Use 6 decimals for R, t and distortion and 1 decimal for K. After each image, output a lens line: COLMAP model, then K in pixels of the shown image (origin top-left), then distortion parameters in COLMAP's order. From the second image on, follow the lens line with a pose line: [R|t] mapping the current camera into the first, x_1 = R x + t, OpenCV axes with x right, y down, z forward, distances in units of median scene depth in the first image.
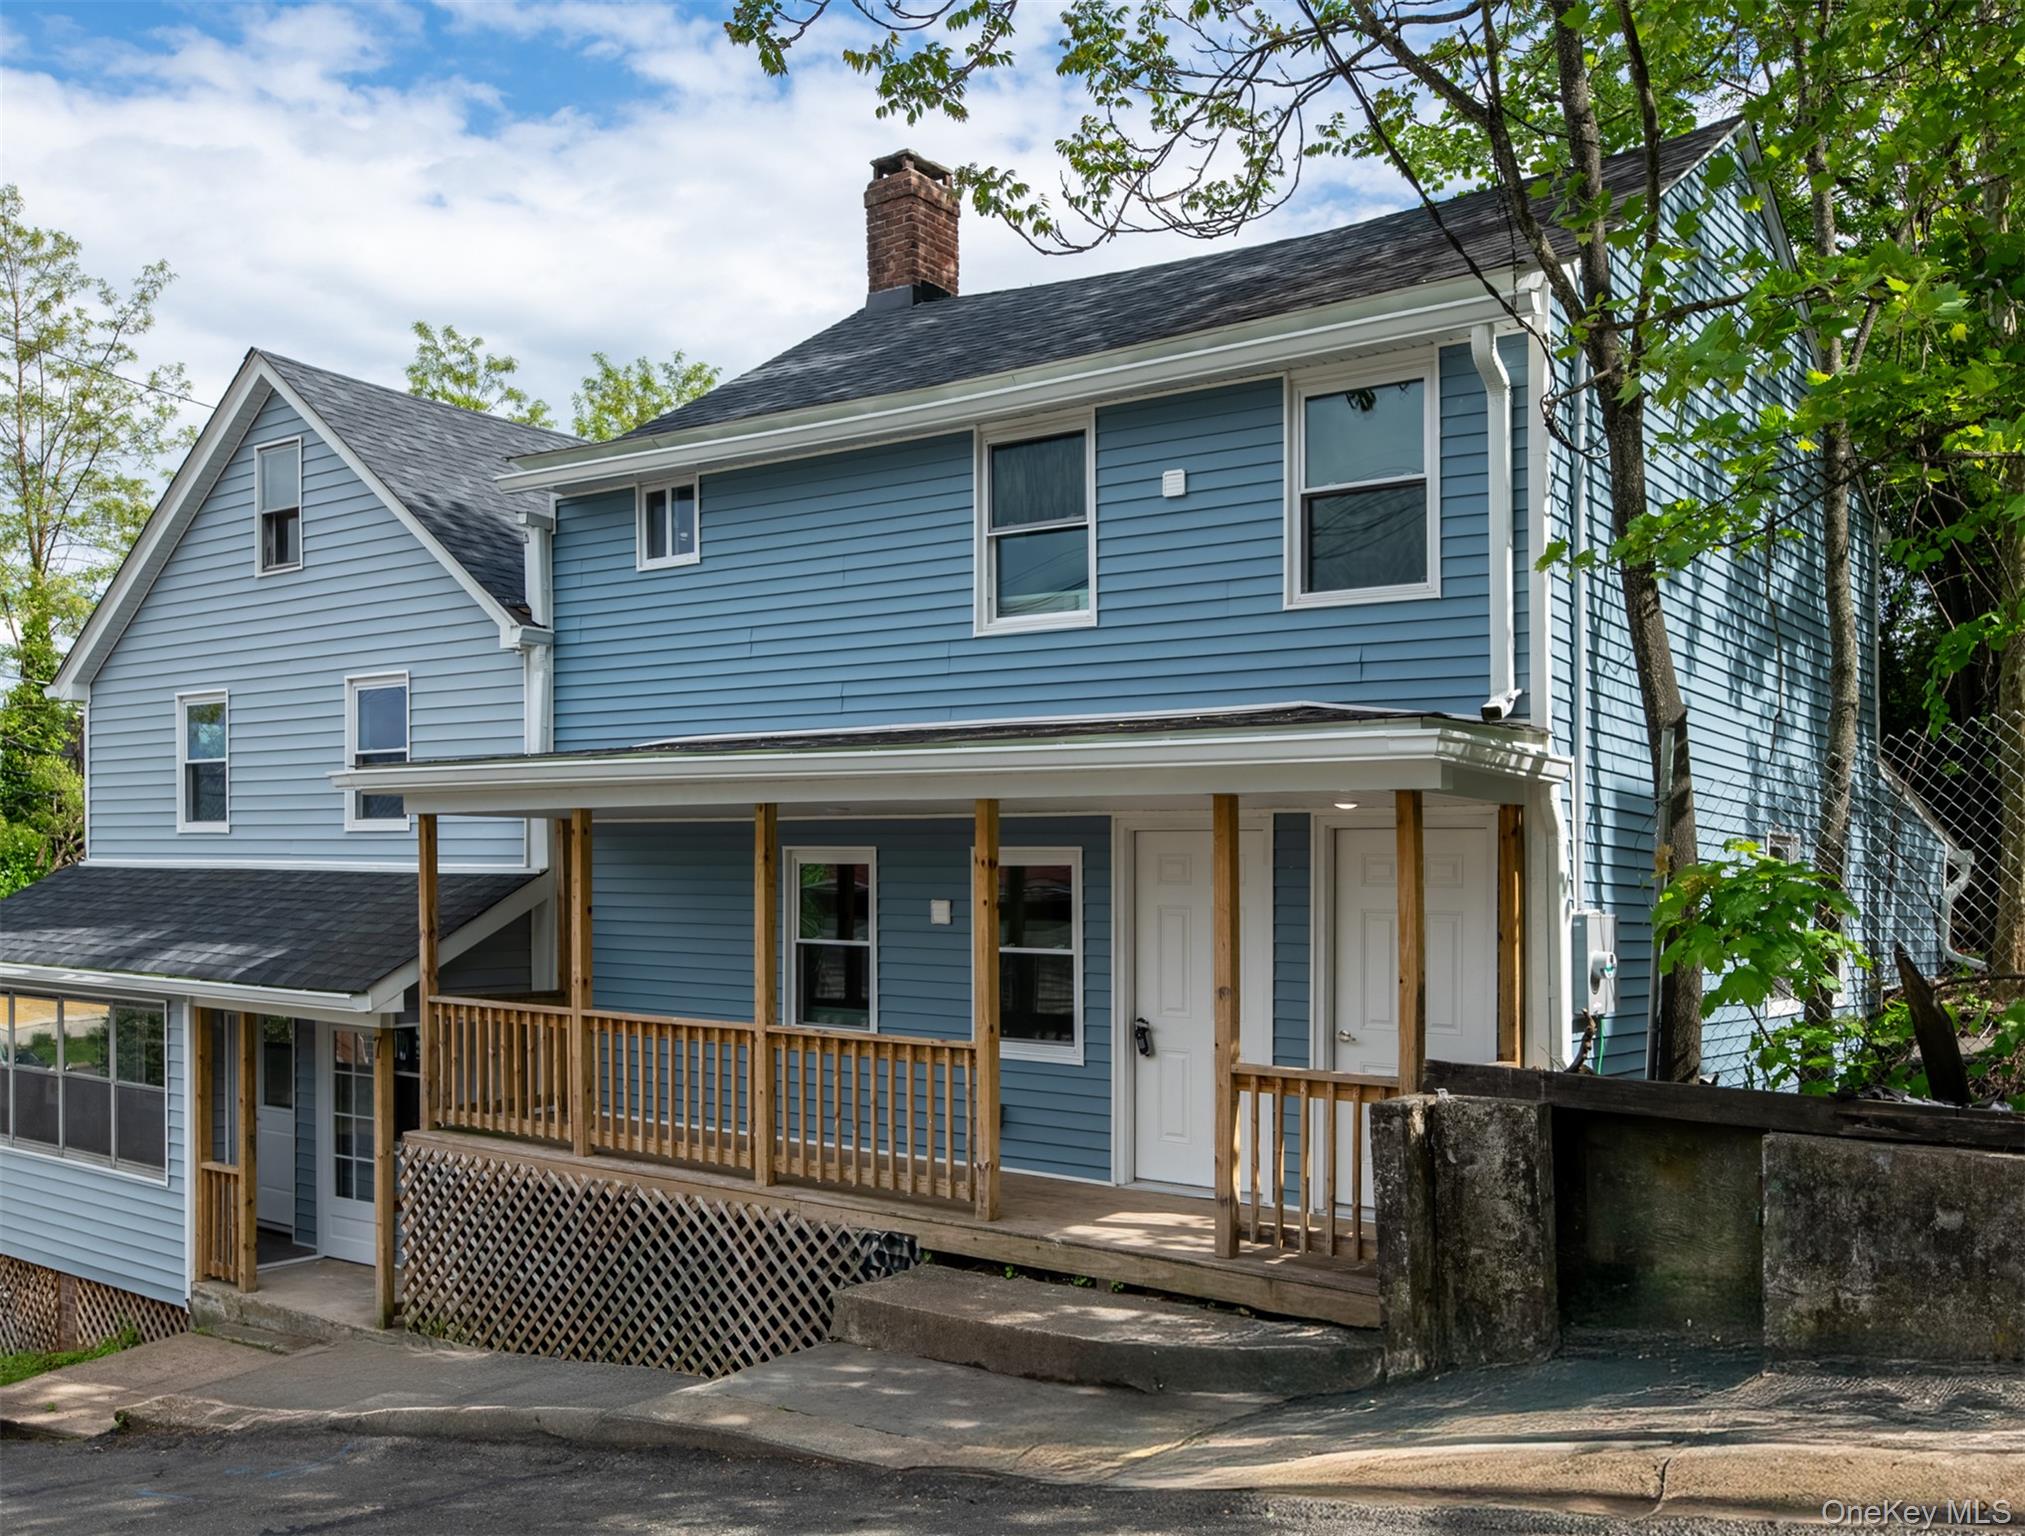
lens RADIAL K [[1635.7, 0, 1016.4], [0, 1635.7, 914.6], [0, 0, 1]] dist [0.004231, -0.007414]
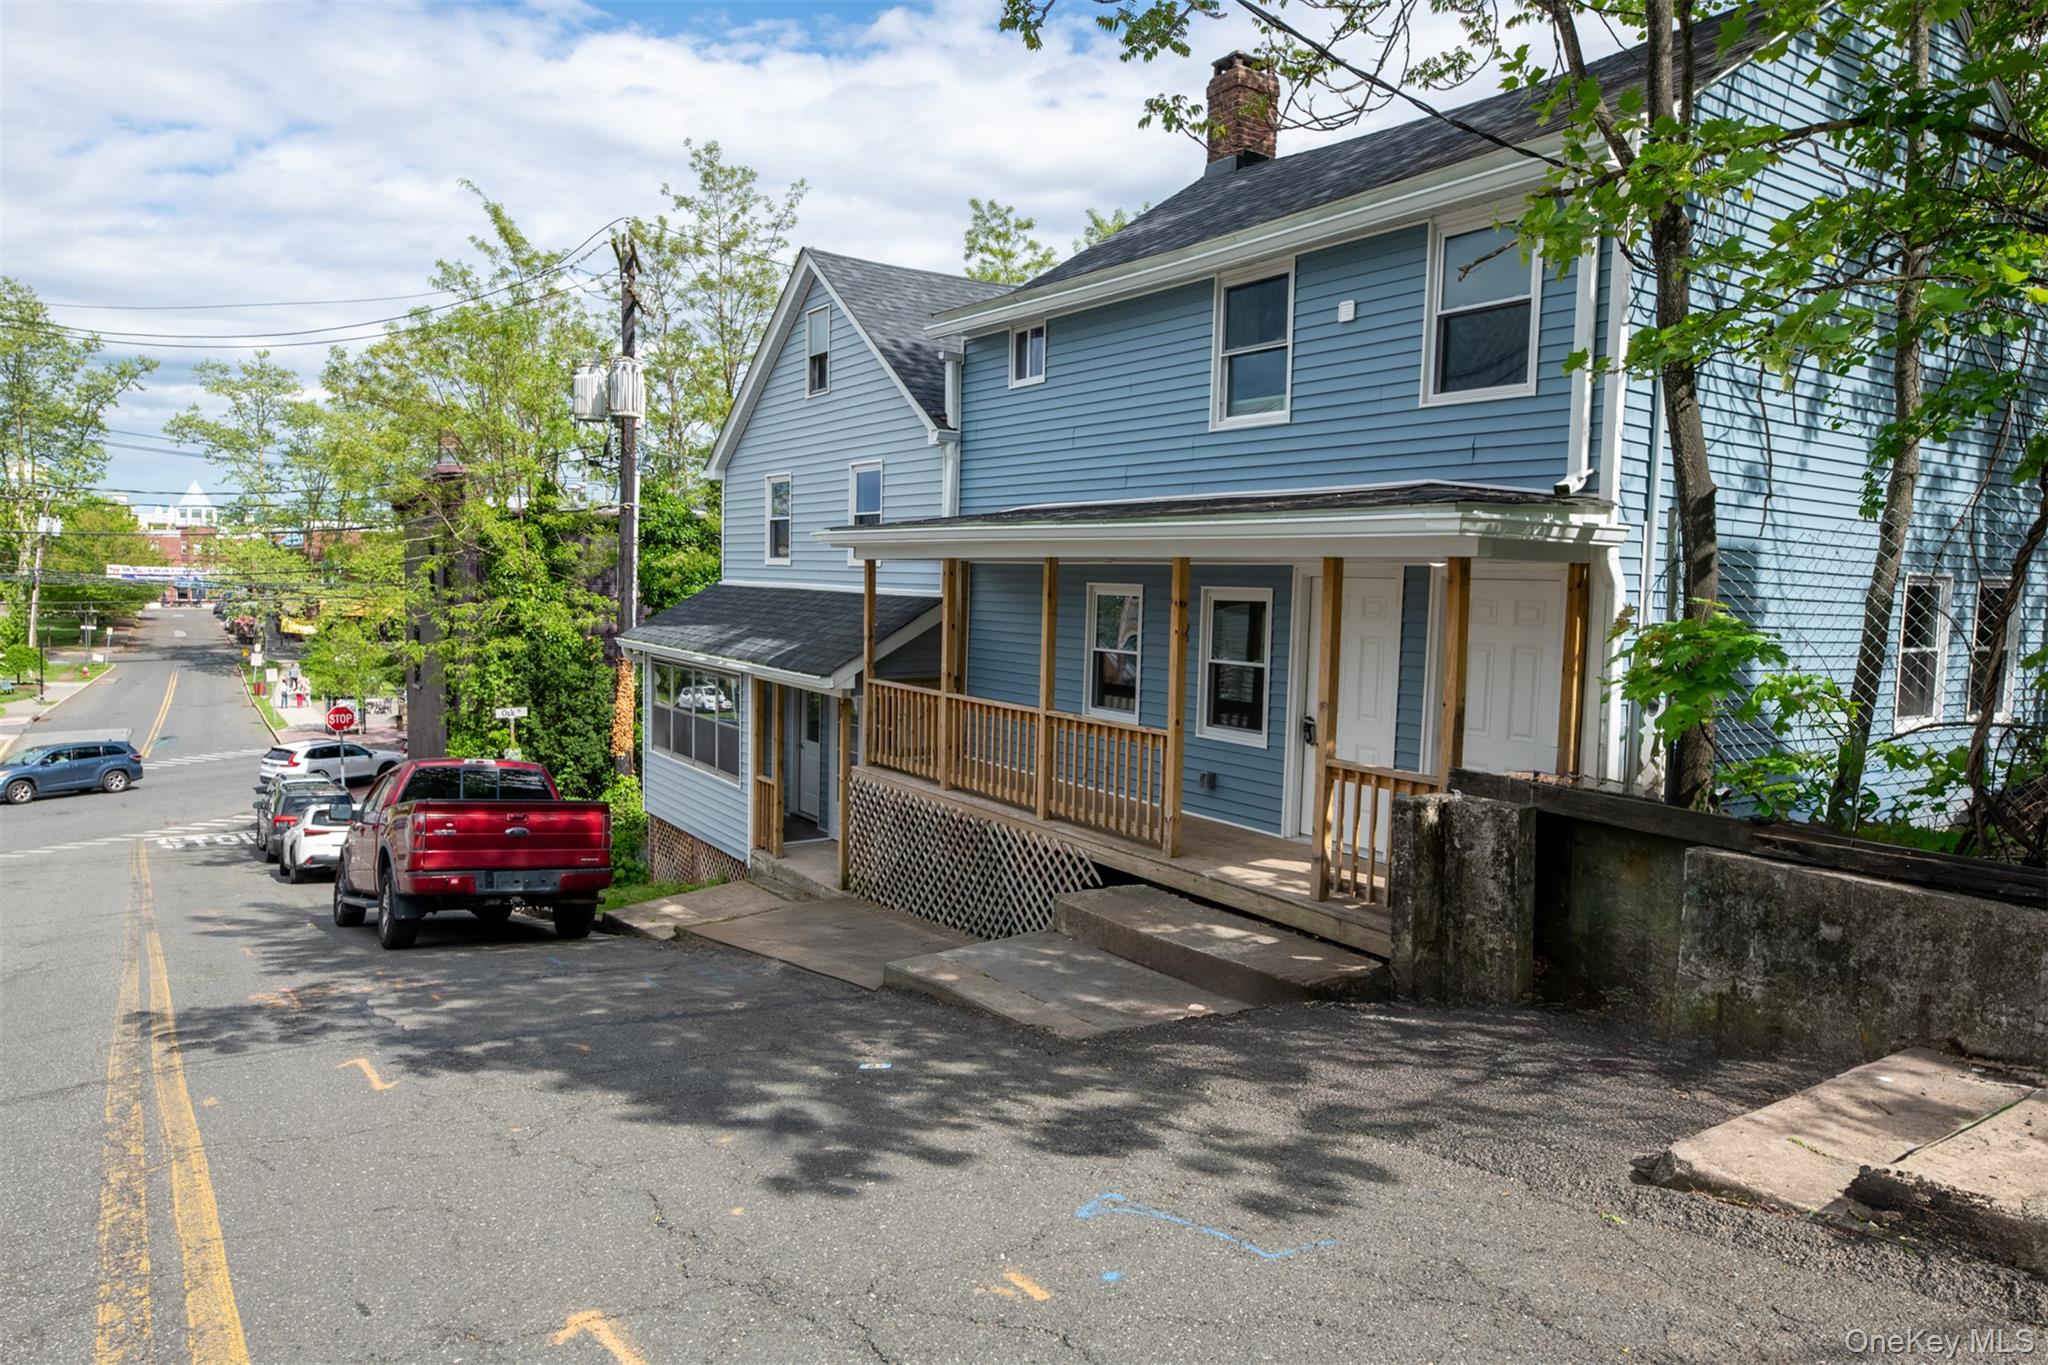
lens RADIAL K [[1183.8, 0, 1024.0], [0, 1183.8, 682.5], [0, 0, 1]] dist [-0.002243, -0.002101]
pose [[0.943486, 0.031946, -0.329869, 0.160293], [-0.009966, 0.997628, 0.068109, -0.026343], [0.331262, -0.060972, 0.941567, 0.002581]]
